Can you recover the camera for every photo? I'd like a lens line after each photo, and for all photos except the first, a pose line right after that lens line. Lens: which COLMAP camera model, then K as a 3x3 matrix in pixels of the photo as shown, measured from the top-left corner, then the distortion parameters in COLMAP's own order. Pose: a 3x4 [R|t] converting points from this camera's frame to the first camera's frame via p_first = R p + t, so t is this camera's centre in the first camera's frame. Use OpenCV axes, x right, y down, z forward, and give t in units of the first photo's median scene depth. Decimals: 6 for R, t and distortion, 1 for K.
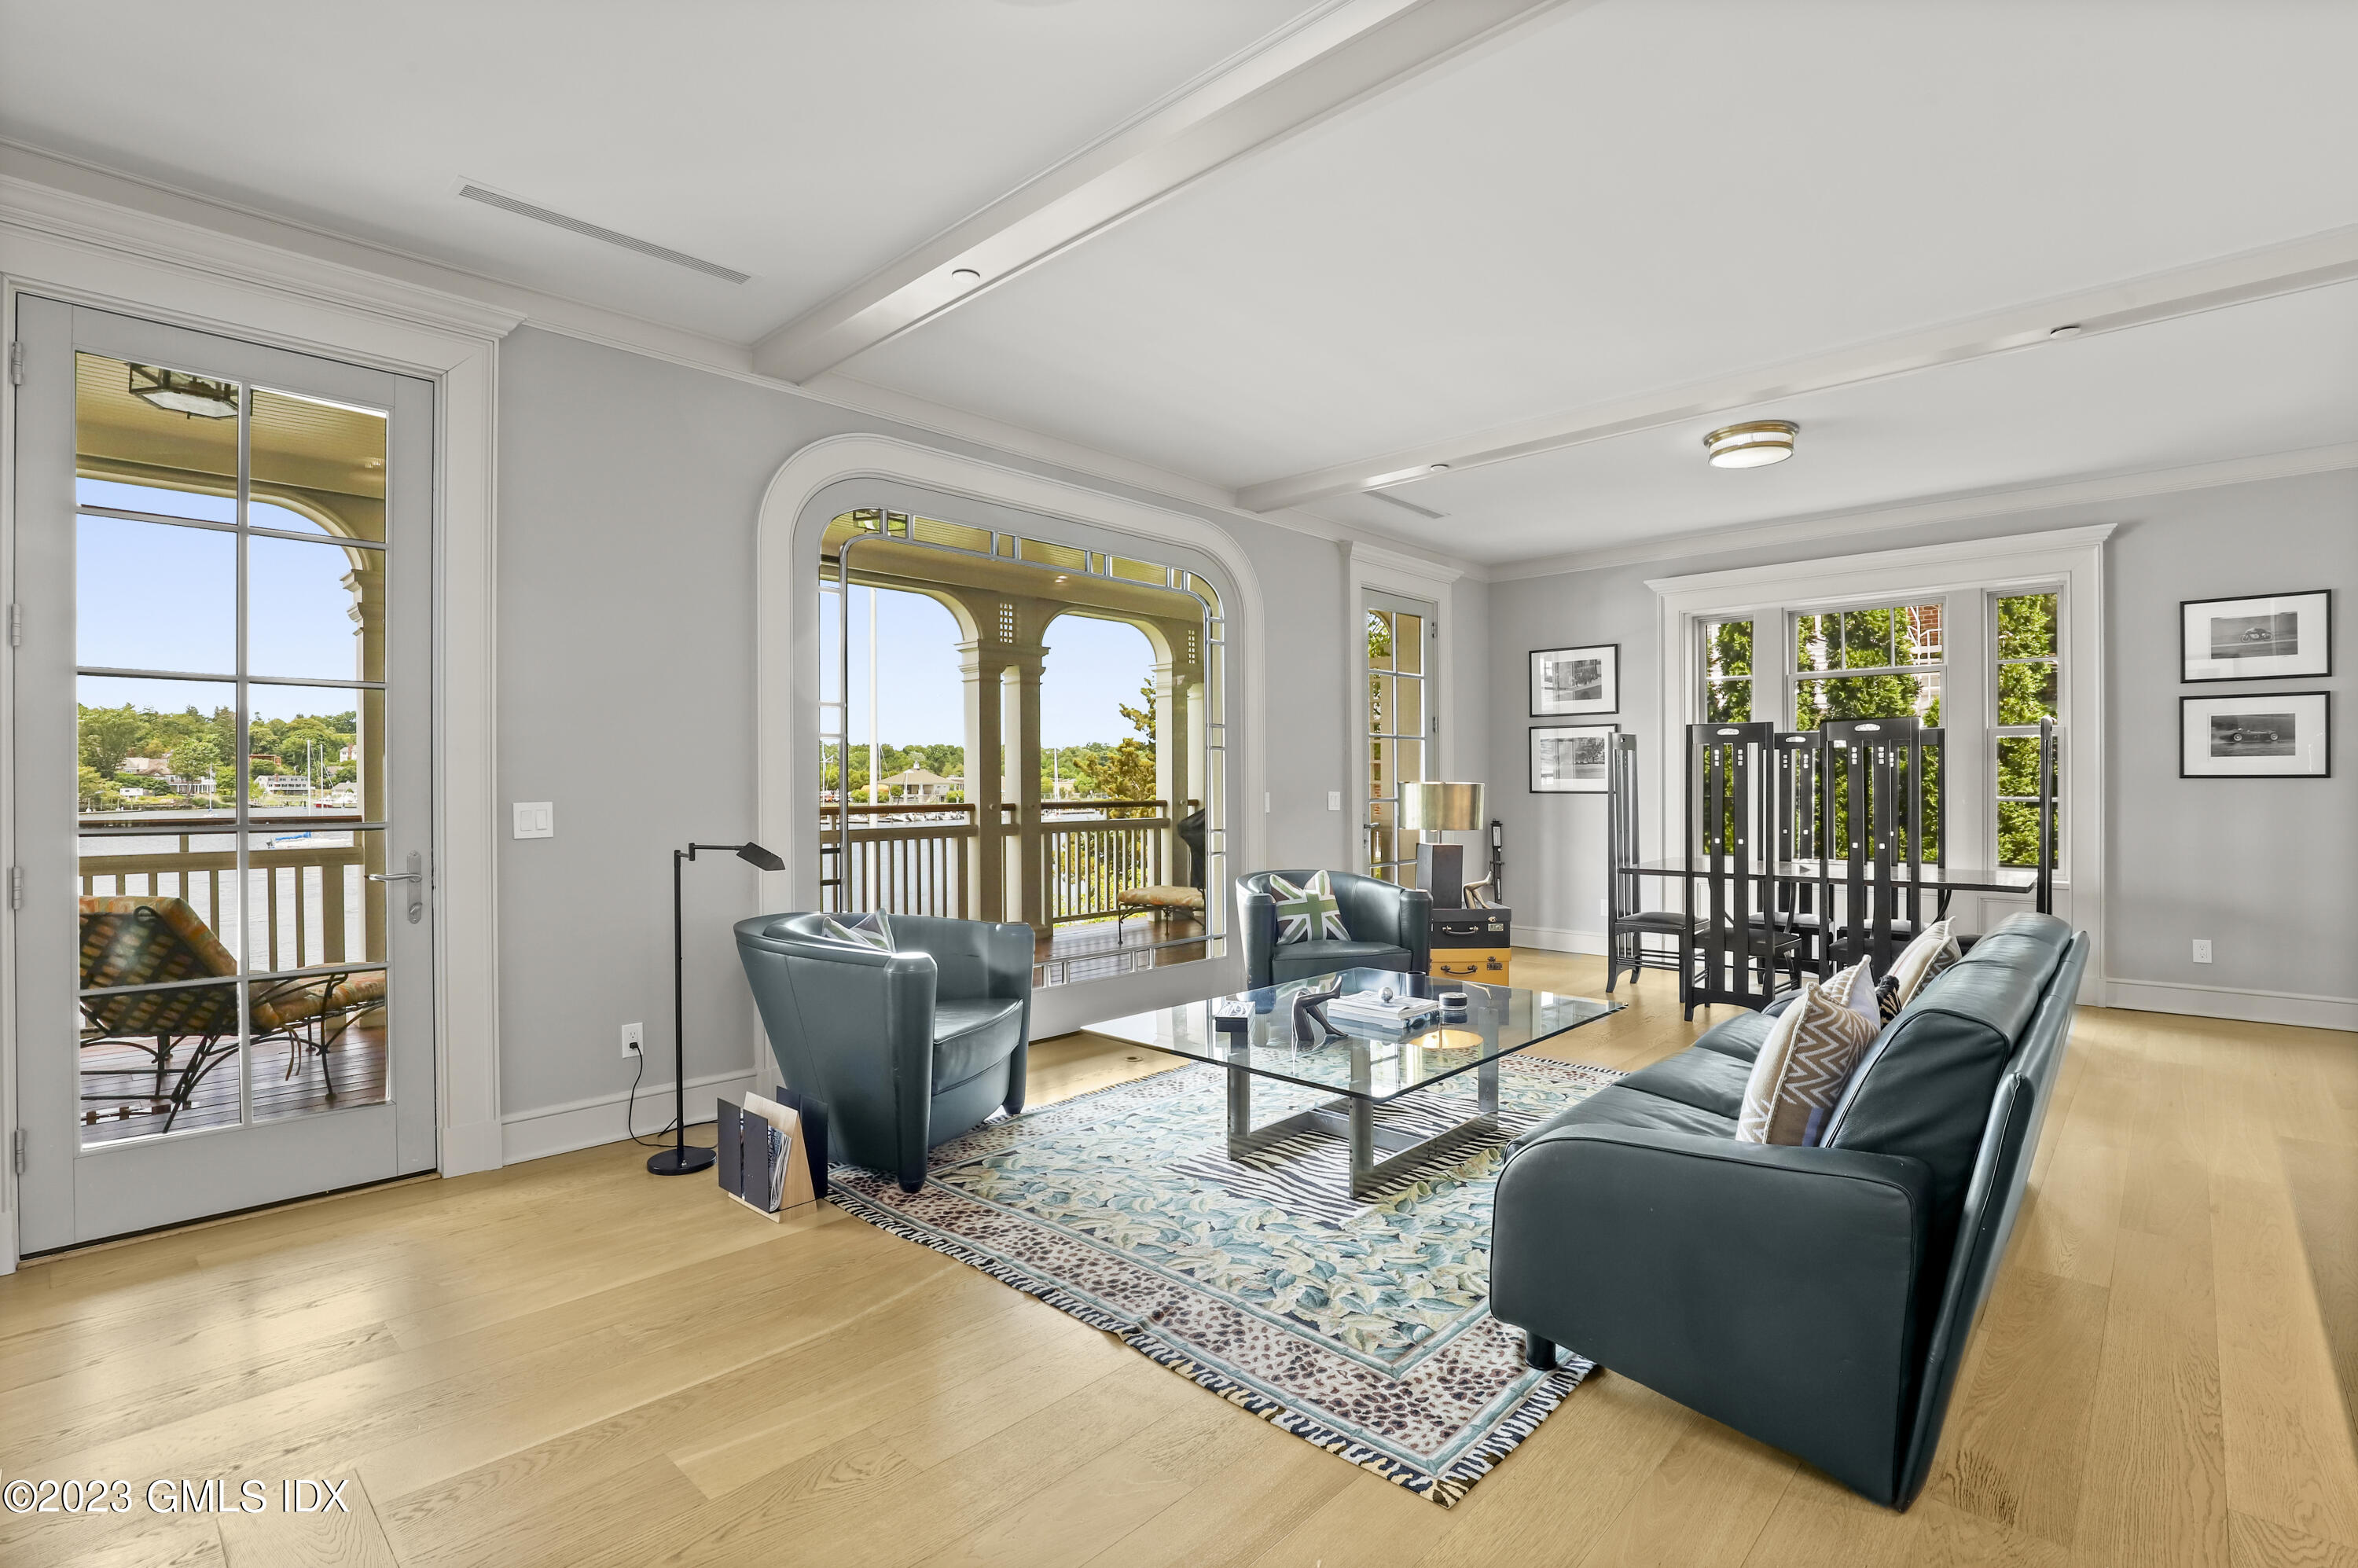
lens RADIAL K [[1089.1, 0, 1187.1], [0, 1089.1, 782.3], [0, 0, 1]] dist [-0.031004, 0.003683]
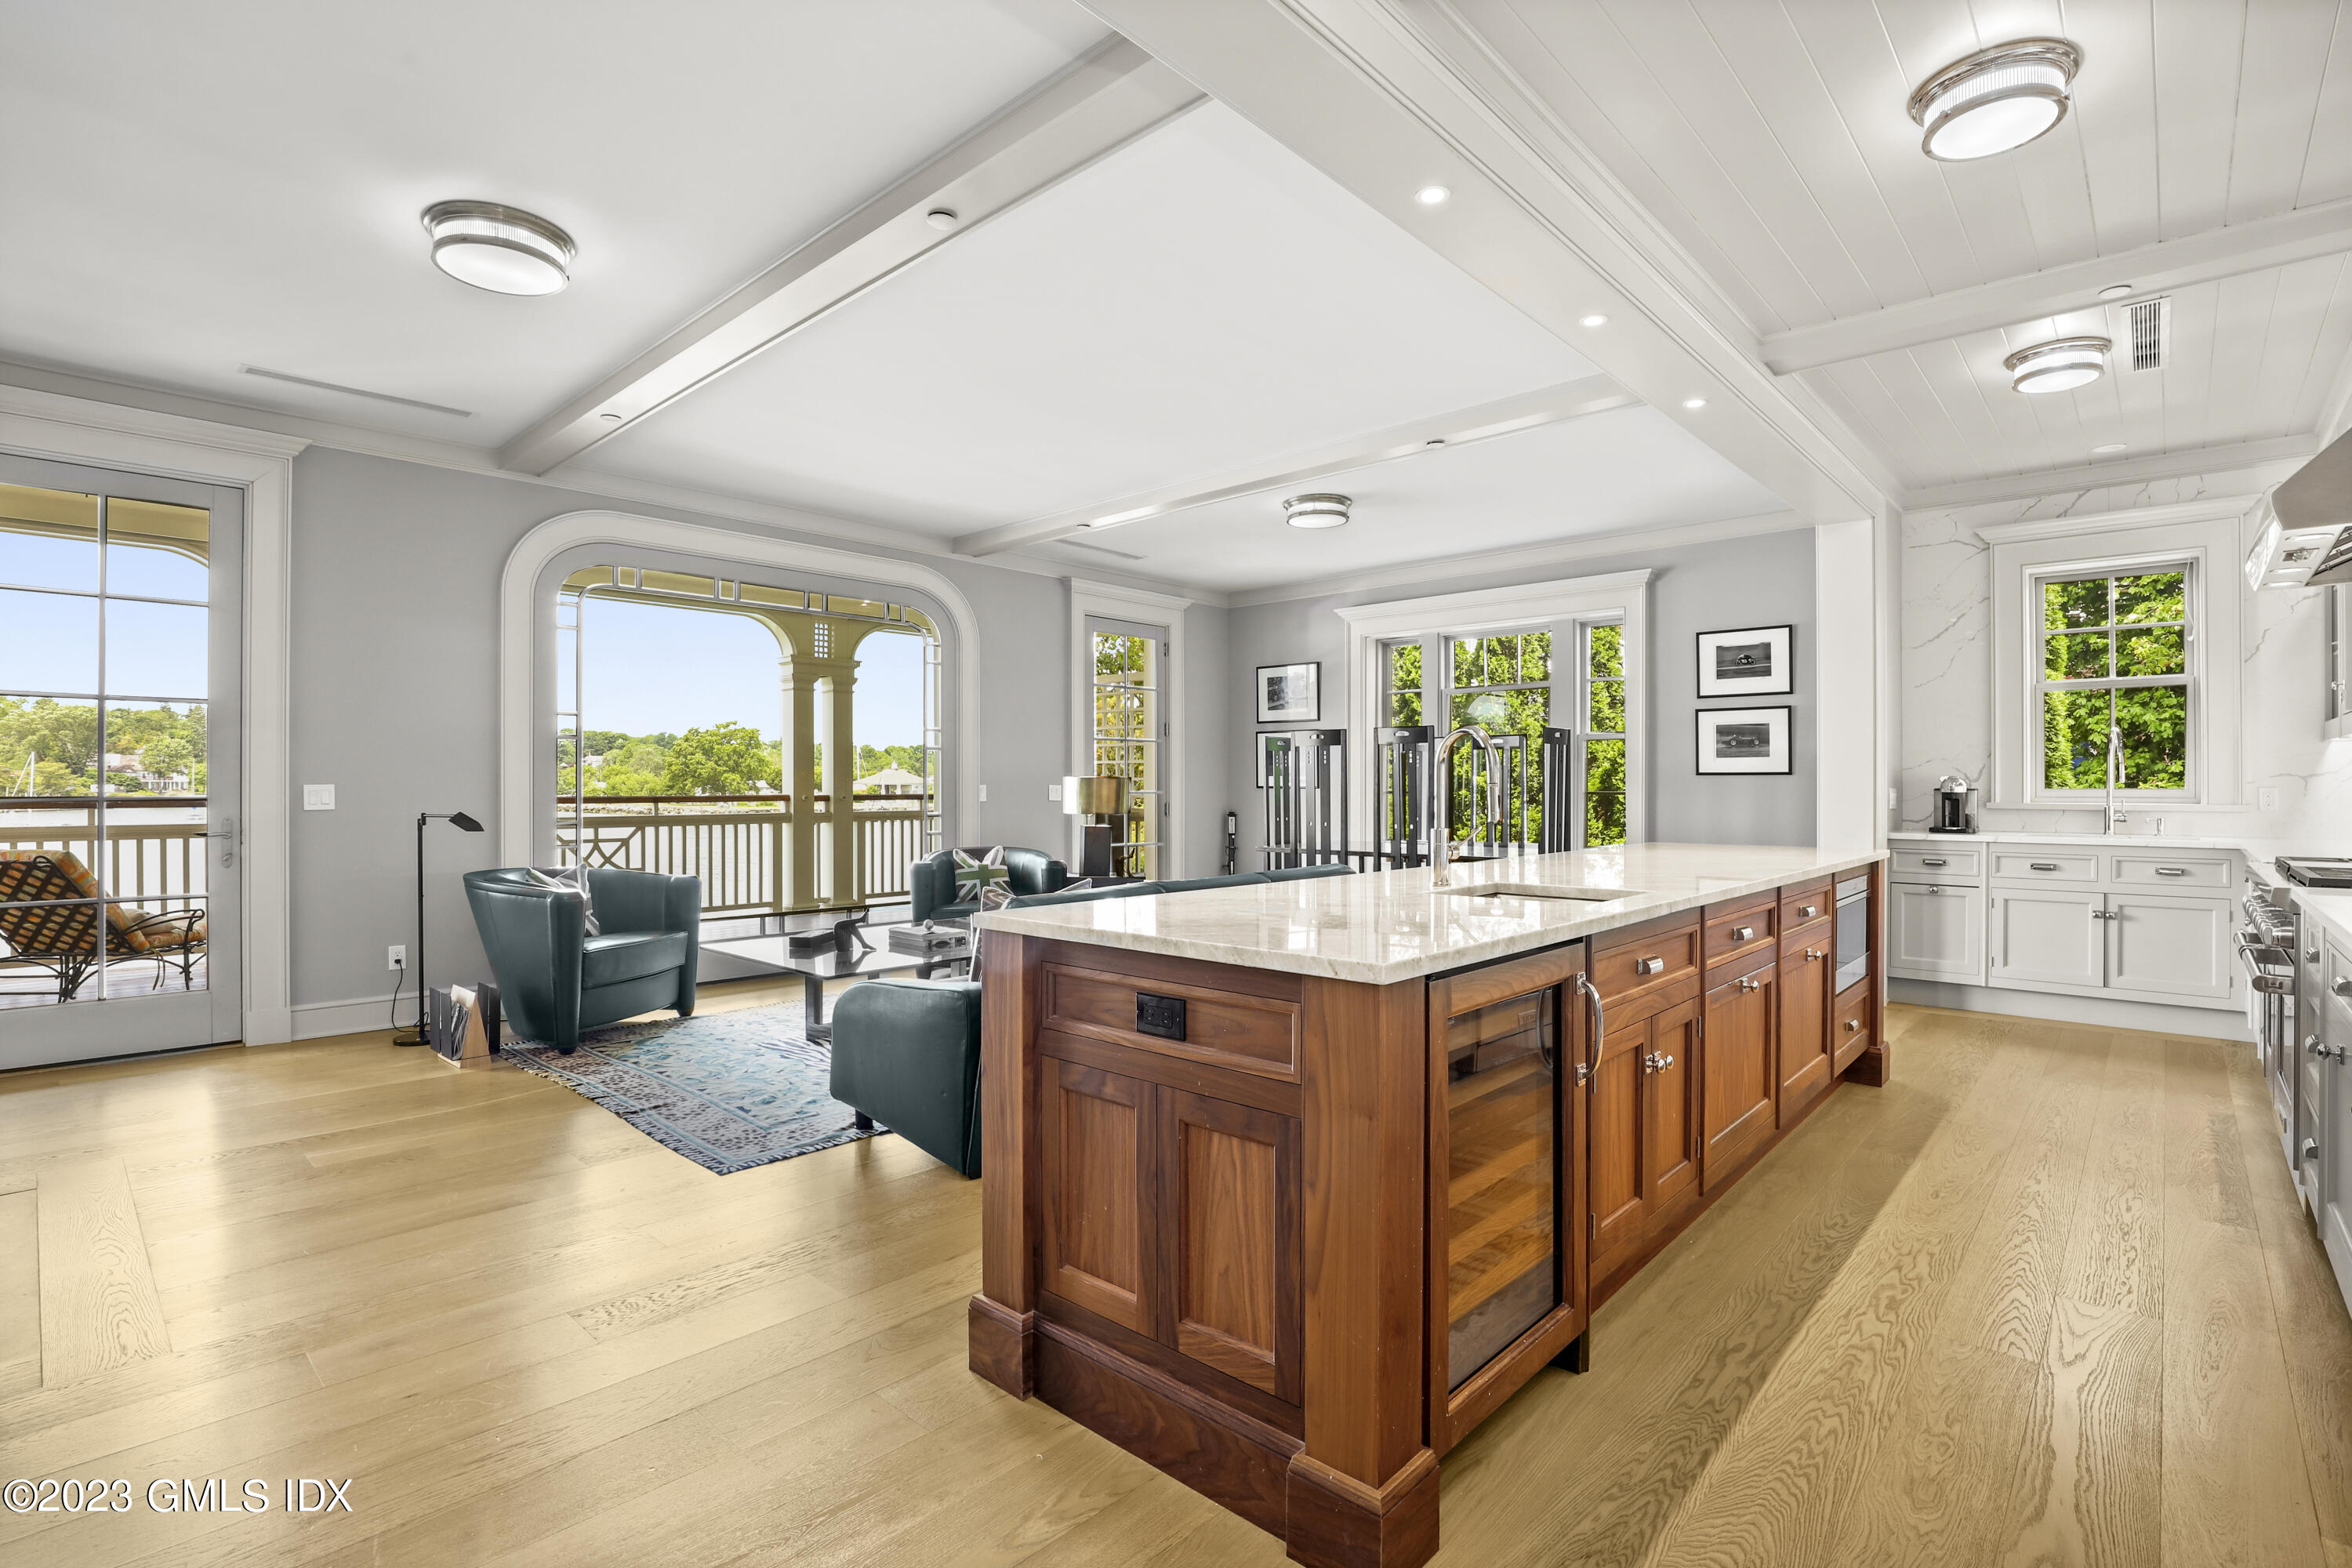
lens RADIAL K [[1086.3, 0, 1175.9], [0, 1086.3, 784.3], [0, 0, 1]] dist [-0.031004, 0.003683]
pose [[0.999944, 0.003956, 0.009815, 0.331040], [-0.003967, 0.999991, 0.001148, 0.008264], [-0.009811, -0.001186, 0.999951, -0.267593]]
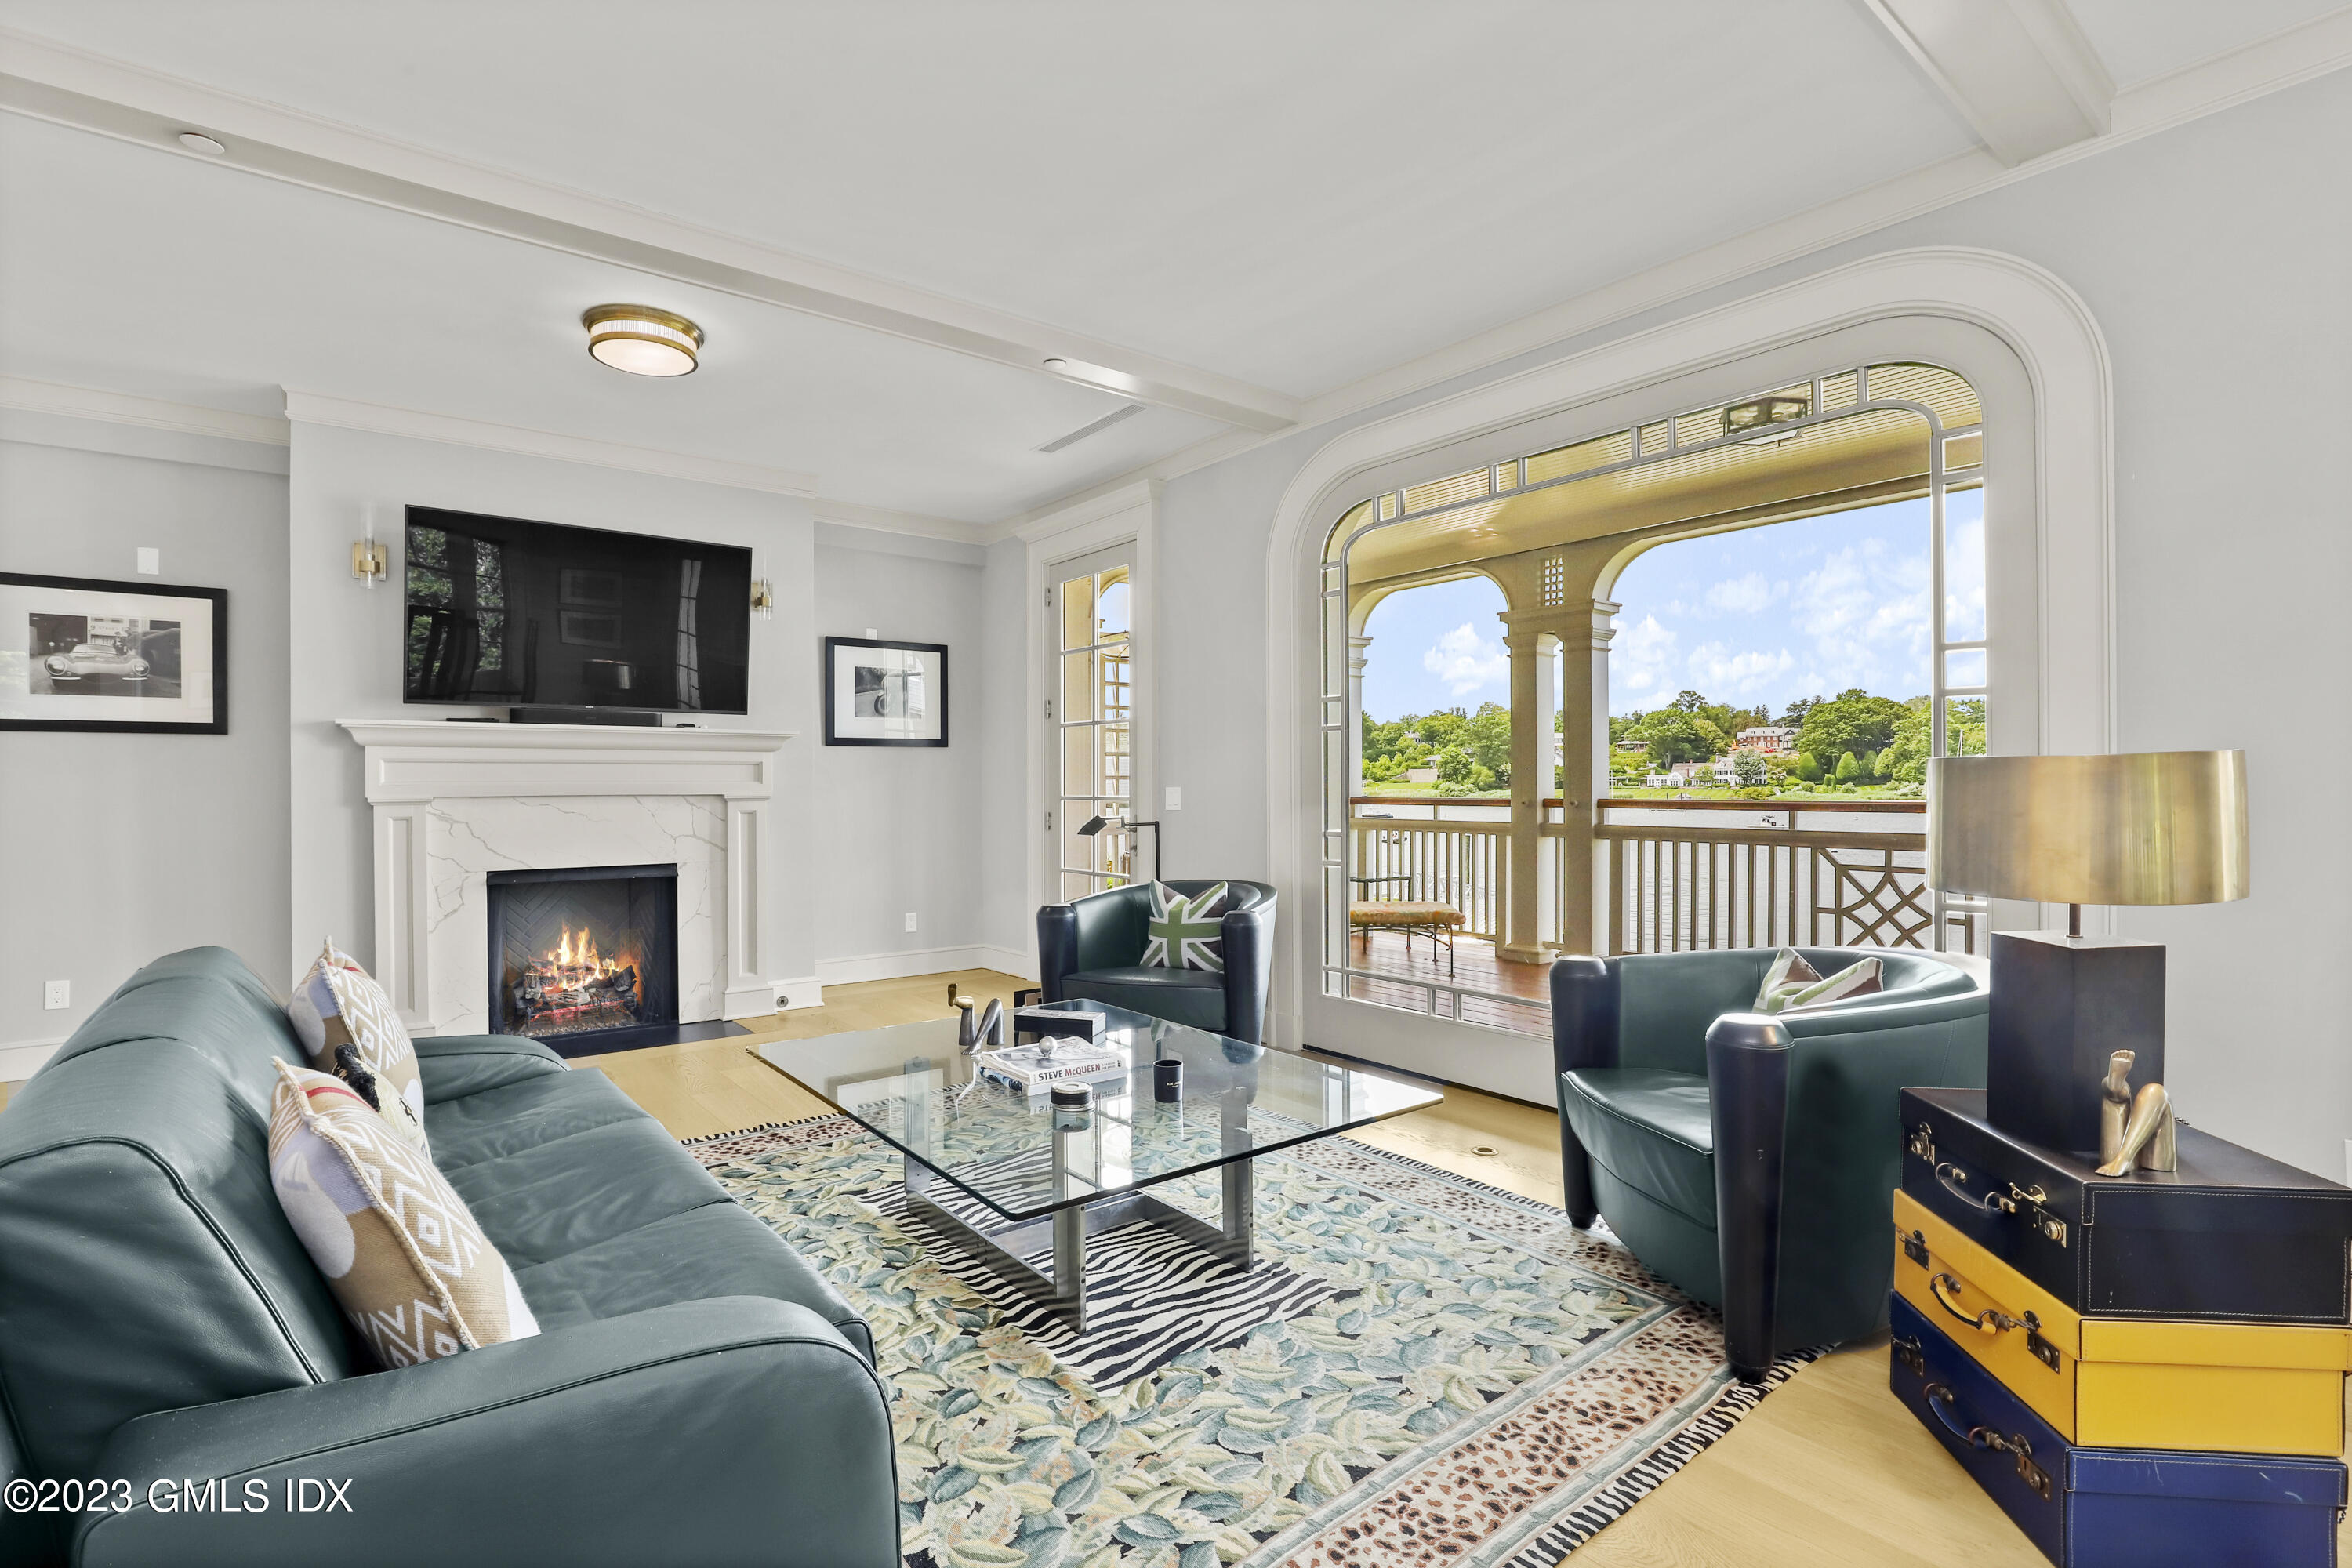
lens RADIAL K [[1086.3, 0, 1182.6], [0, 1086.3, 786.3], [0, 0, 1]] dist [-0.031004, 0.003683]
pose [[-0.140218, 0.006180, -0.990101, 0.624952], [0.006340, 0.999966, 0.005344, 0.006462], [0.990100, -0.005528, -0.140252, 0.816144]]
